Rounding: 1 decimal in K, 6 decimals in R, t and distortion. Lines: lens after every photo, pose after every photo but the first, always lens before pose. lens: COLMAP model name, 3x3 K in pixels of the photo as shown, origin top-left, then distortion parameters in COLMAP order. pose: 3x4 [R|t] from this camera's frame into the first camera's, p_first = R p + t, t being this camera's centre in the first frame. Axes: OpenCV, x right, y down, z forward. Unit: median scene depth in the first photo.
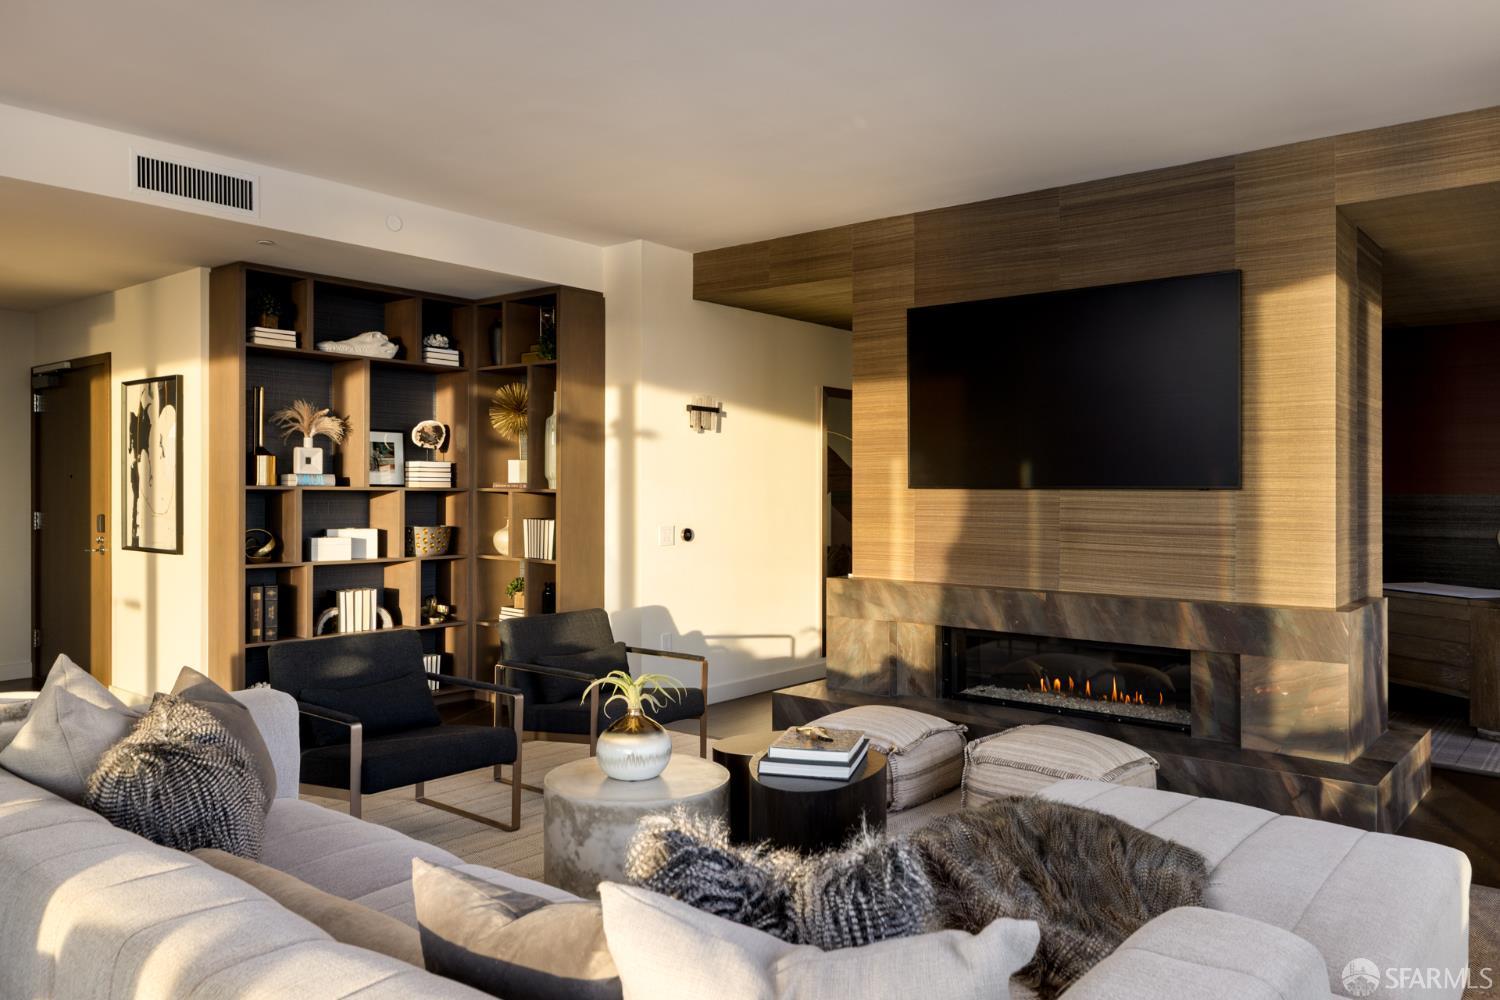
lens RADIAL K [[1067.5, 0, 750.0], [0, 1067.5, 500.0], [0, 0, 1]] dist [0.002564, 0.000401]
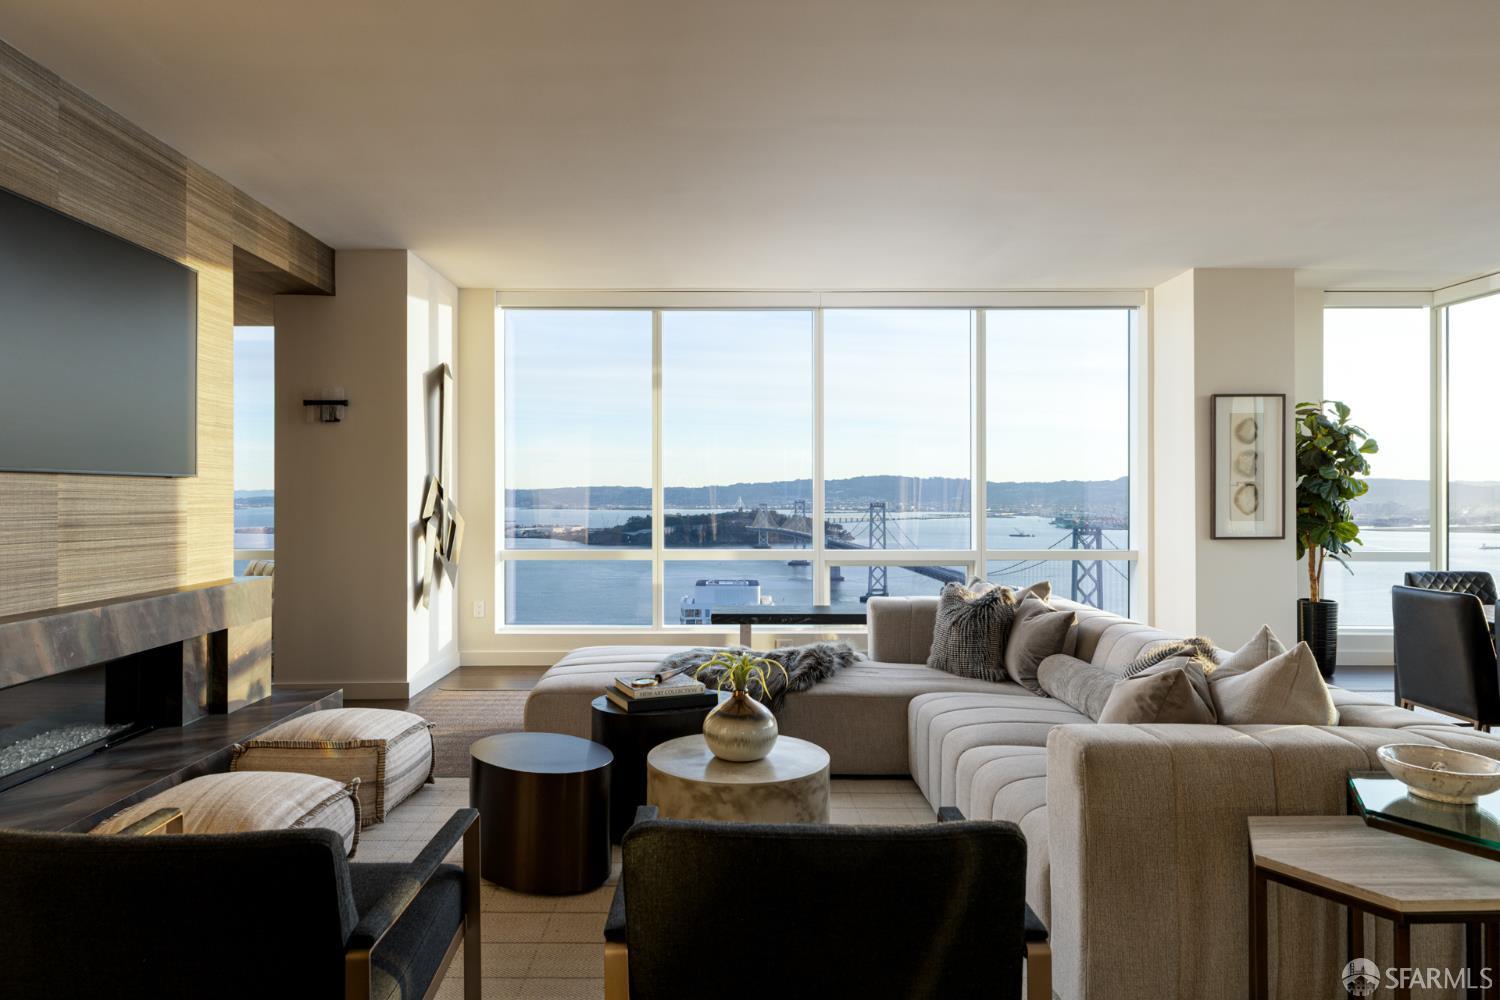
lens RADIAL K [[933.4, 0, 748.4], [0, 933.4, 491.4], [0, 0, 1]] dist [0.039714, -0.000044]
pose [[-0.653265, 0.002203, 0.757126, -0.563487], [0.008340, 0.999956, 0.004286, 0.003886], [-0.757083, 0.009114, -0.653255, 1.106162]]
